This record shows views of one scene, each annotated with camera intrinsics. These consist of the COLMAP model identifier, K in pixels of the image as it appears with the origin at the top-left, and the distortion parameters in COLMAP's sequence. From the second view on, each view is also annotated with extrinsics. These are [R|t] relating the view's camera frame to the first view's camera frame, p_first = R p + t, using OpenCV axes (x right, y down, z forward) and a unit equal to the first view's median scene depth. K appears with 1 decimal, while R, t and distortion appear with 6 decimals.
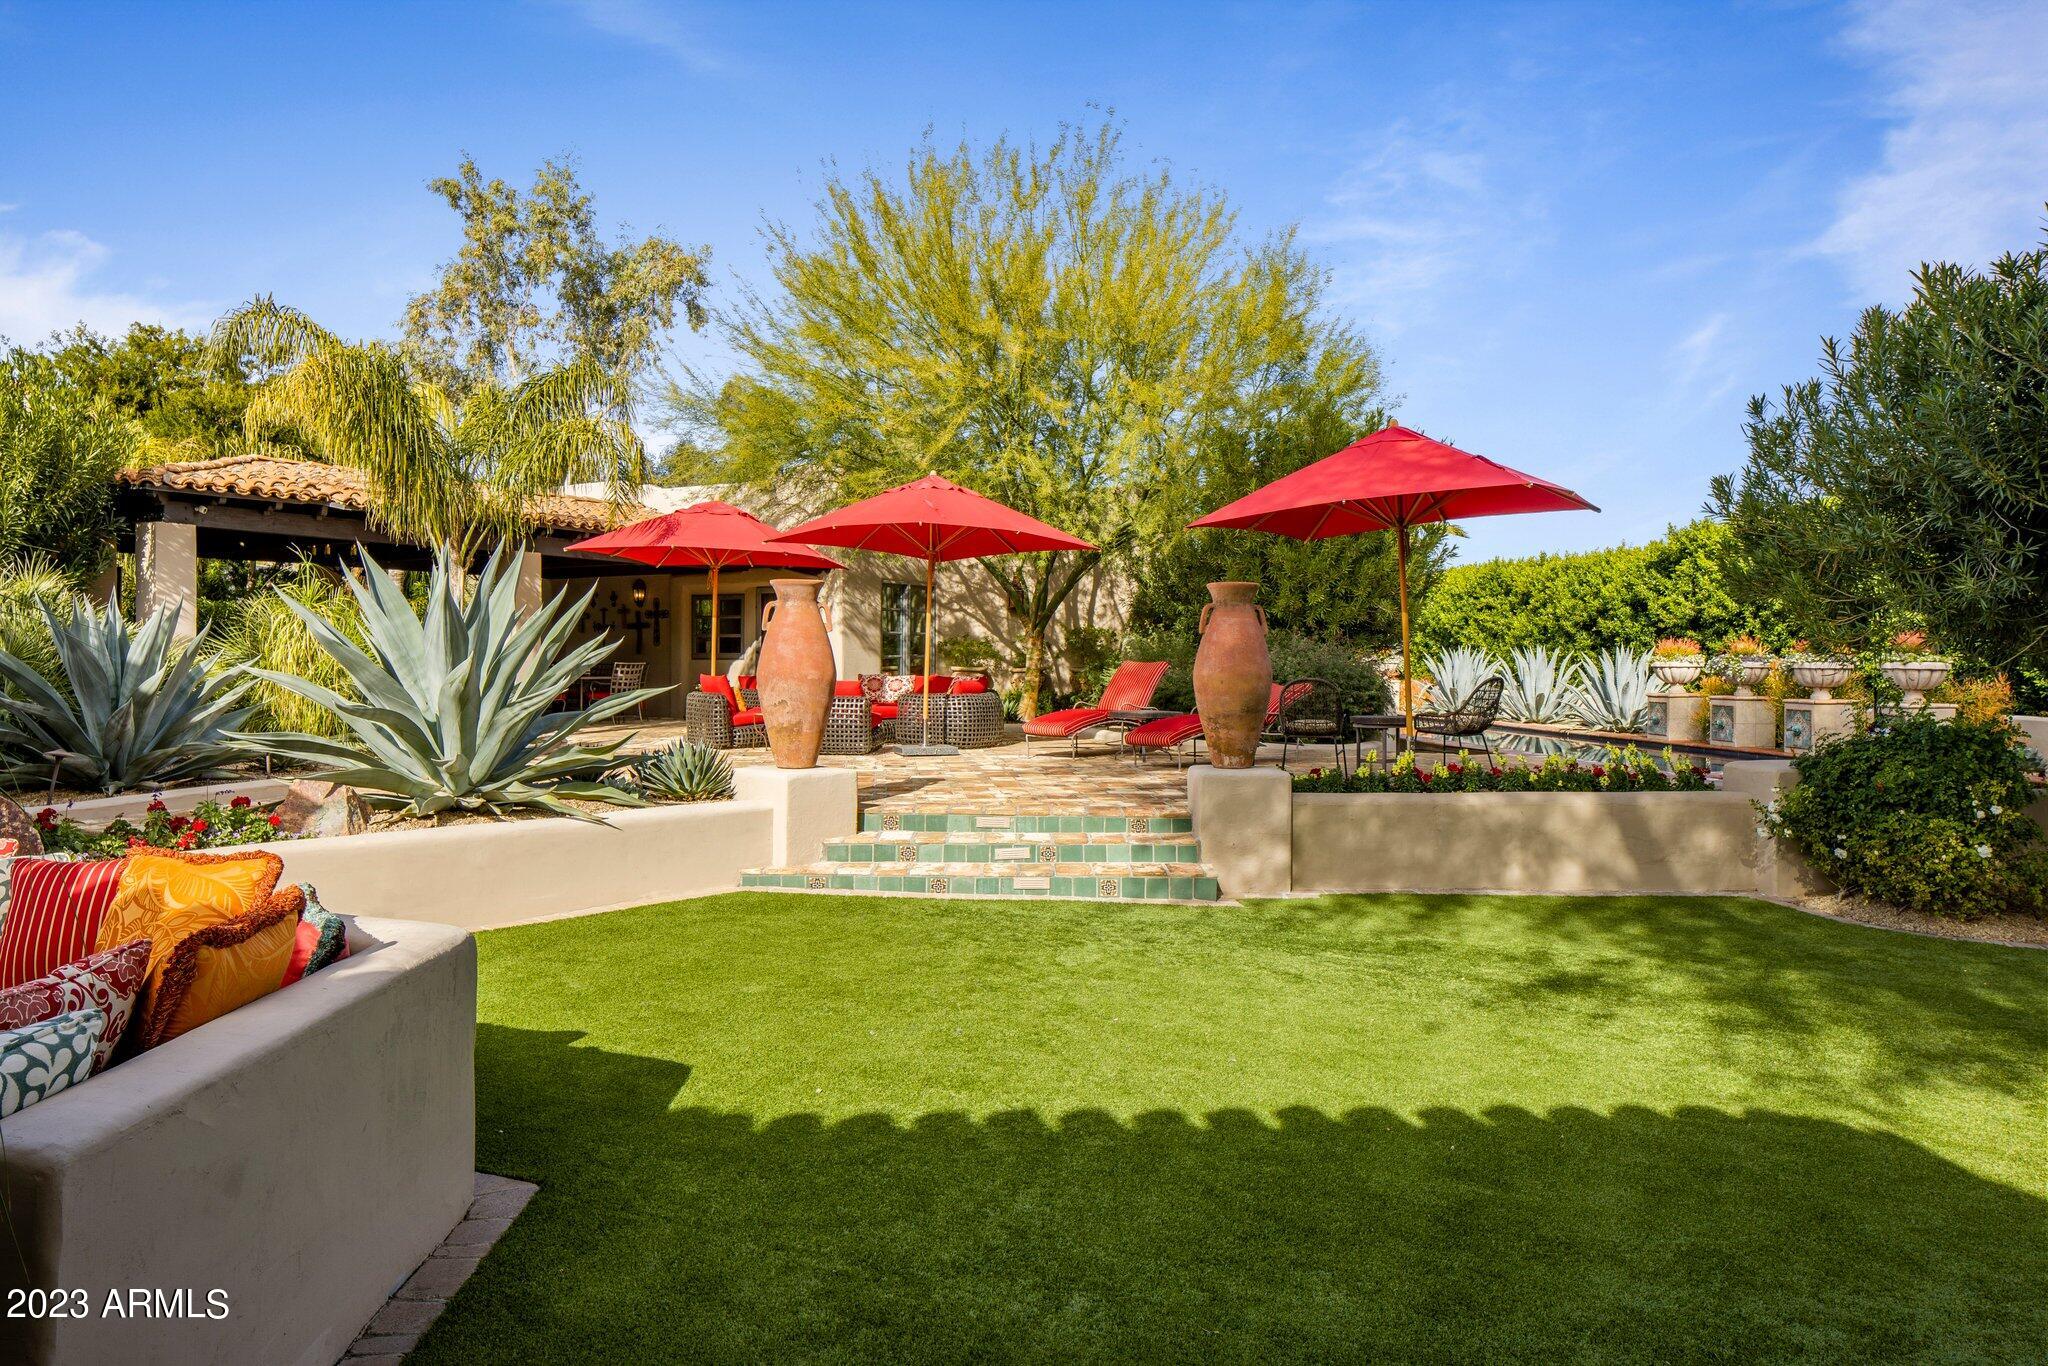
lens RADIAL K [[1393.7, 0, 1030.3], [0, 1393.7, 680.4], [0, 0, 1]] dist [-0.011699, 0.002520]
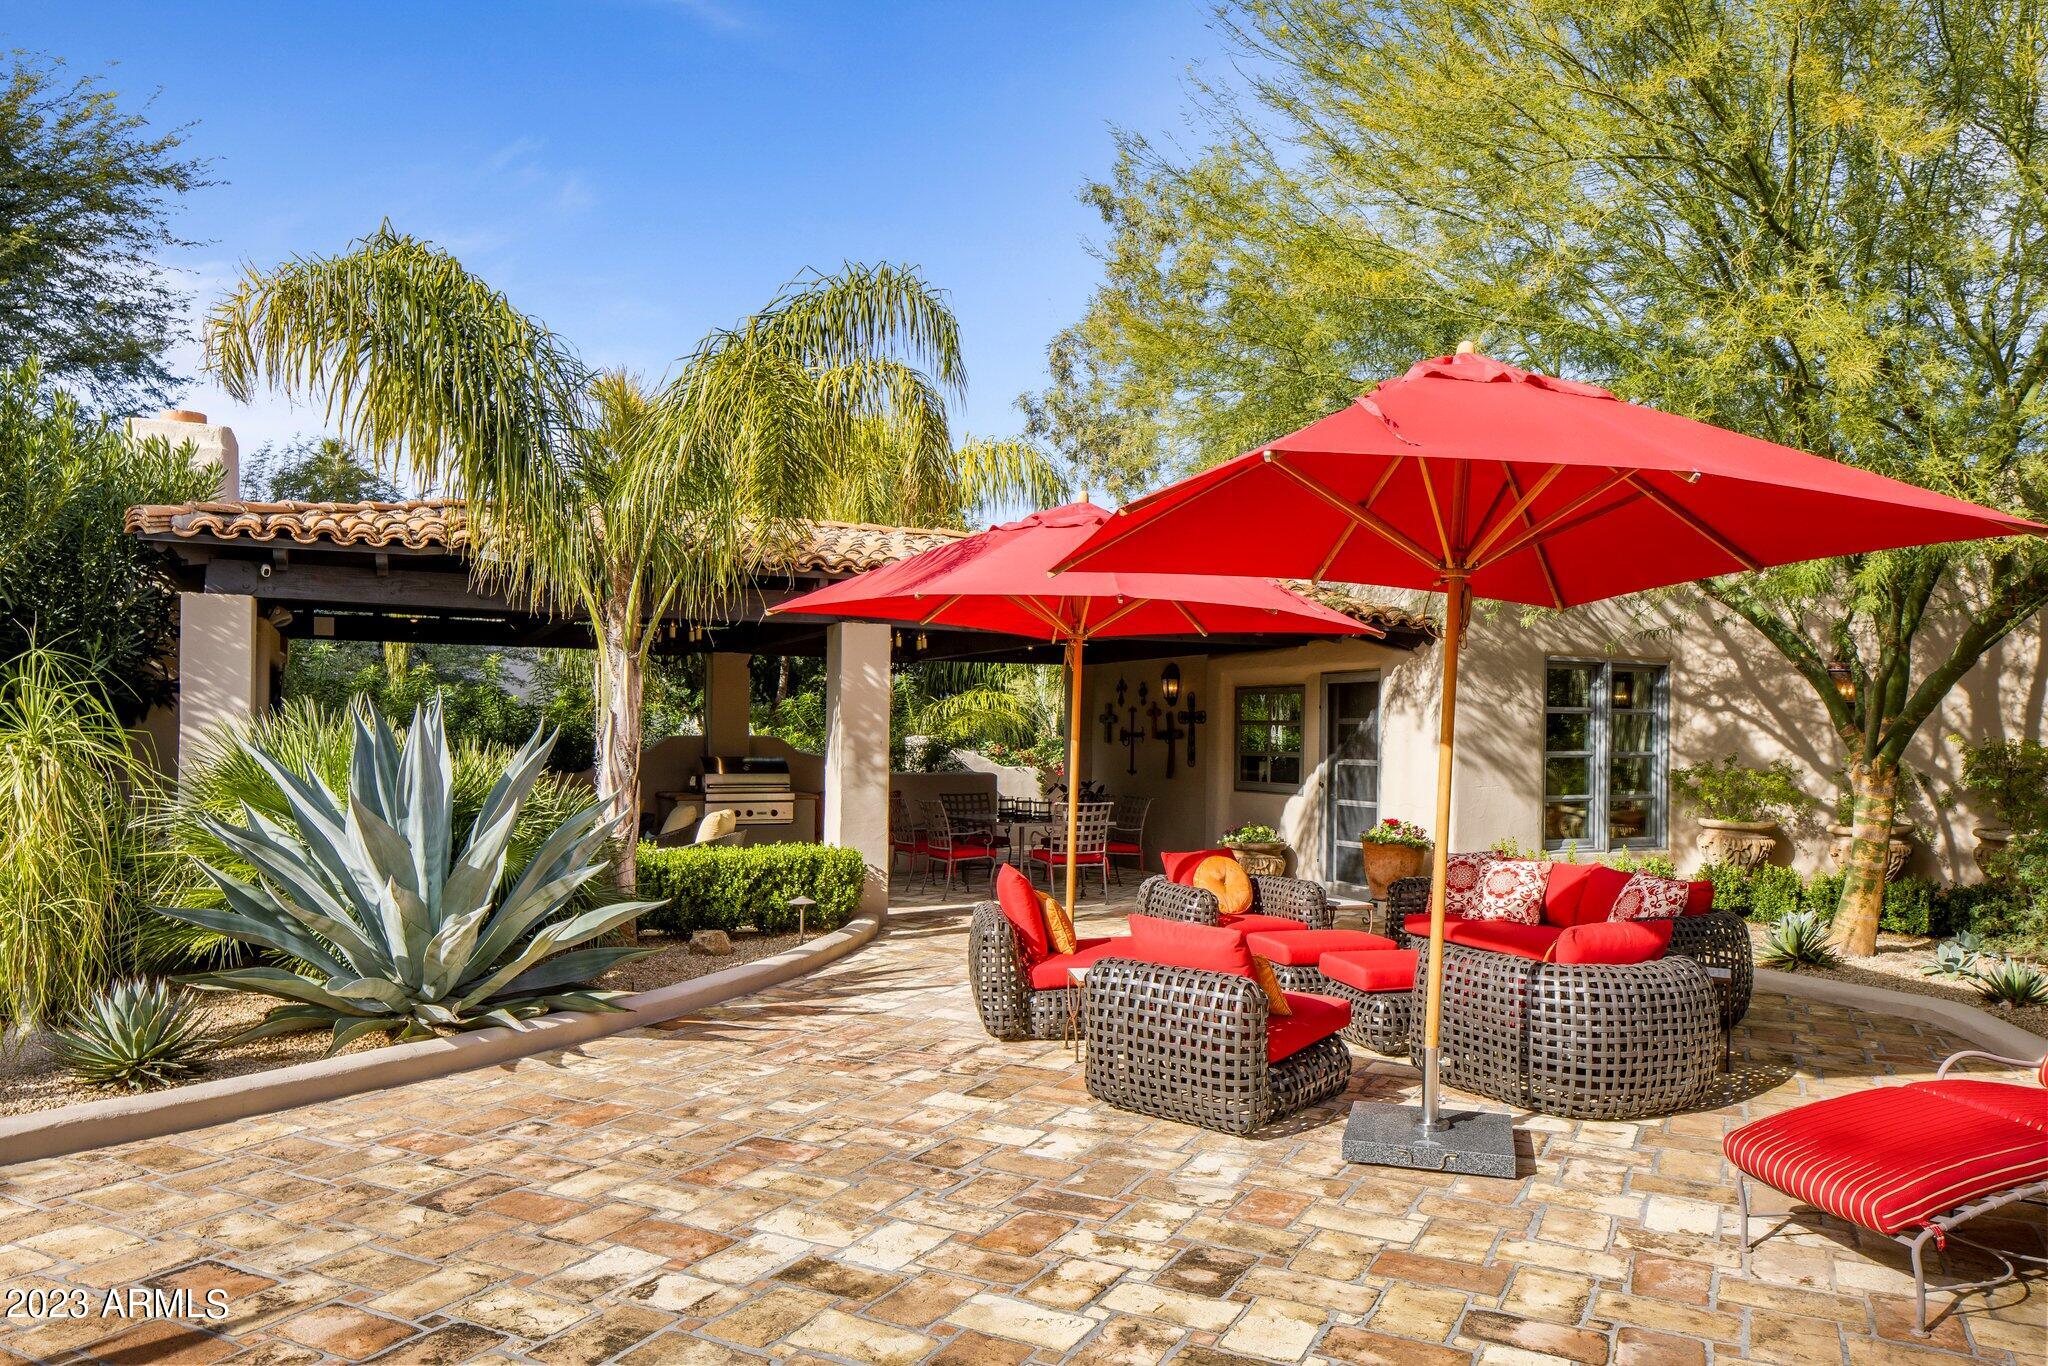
lens RADIAL K [[1393.7, 0, 1014.5], [0, 1393.7, 765.4], [0, 0, 1]] dist [-0.011699, 0.002520]
pose [[0.824928, 0.017238, -0.564974, 0.024364], [-0.016893, 0.999840, 0.005841, -0.027976], [0.564985, 0.004726, 0.825088, 0.425366]]
